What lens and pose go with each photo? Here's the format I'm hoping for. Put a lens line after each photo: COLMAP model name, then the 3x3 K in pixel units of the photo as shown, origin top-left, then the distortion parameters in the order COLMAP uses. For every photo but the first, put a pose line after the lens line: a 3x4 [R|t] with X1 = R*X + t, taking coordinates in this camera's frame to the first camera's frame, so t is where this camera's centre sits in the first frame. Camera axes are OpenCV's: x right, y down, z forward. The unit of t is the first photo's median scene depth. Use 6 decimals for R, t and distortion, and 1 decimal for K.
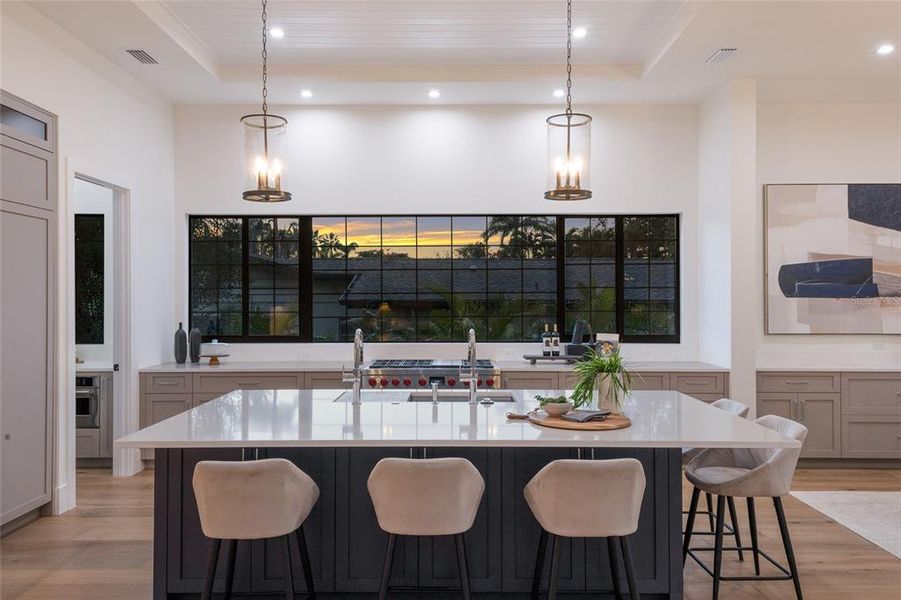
lens RADIAL K [[667.6, 0, 450.5], [0, 667.6, 300.0], [0, 0, 1]] dist [0.003905, 0.000701]
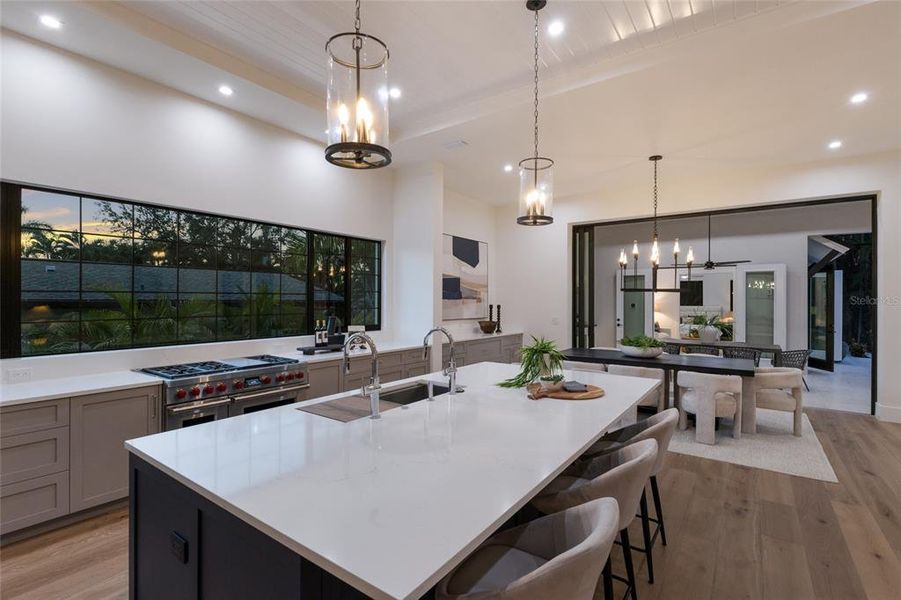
lens RADIAL K [[418.2, 0, 456.9], [0, 418.2, 300.4], [0, 0, 1]] dist [-0.002206, -0.000359]
pose [[0.574236, 0.003109, 0.818684, -0.317245], [-0.002918, 0.999994, -0.001751, 0.001176], [-0.818684, -0.001384, 0.574242, 0.350046]]
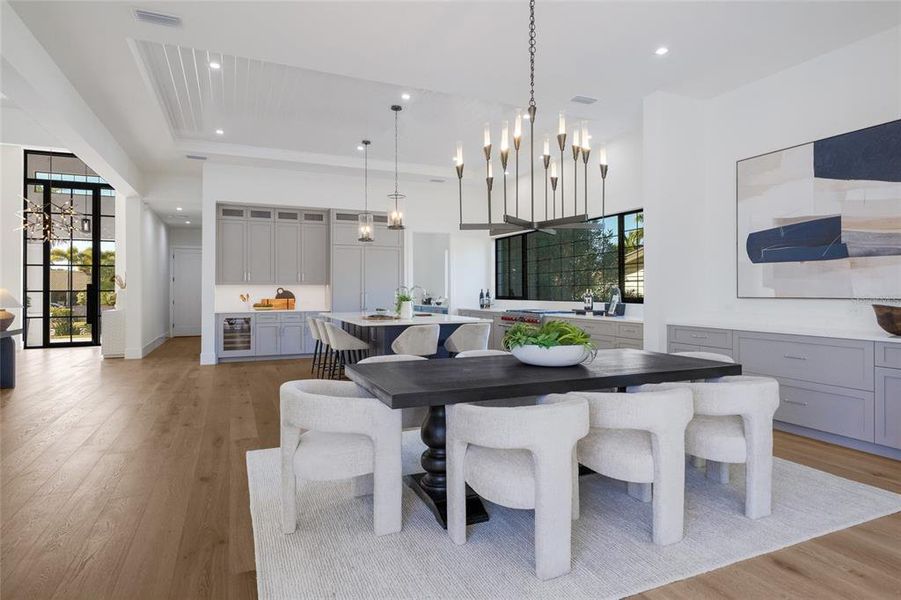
lens RADIAL K [[497.3, 0, 451.6], [0, 497.3, 294.9], [0, 0, 1]] dist [-0.014807, -0.000580]
pose [[0.402374, 0.006445, -0.915453, 1.042240], [-0.000492, 0.999977, 0.006823, 0.042028], [0.915475, -0.002295, 0.402368, 0.243180]]
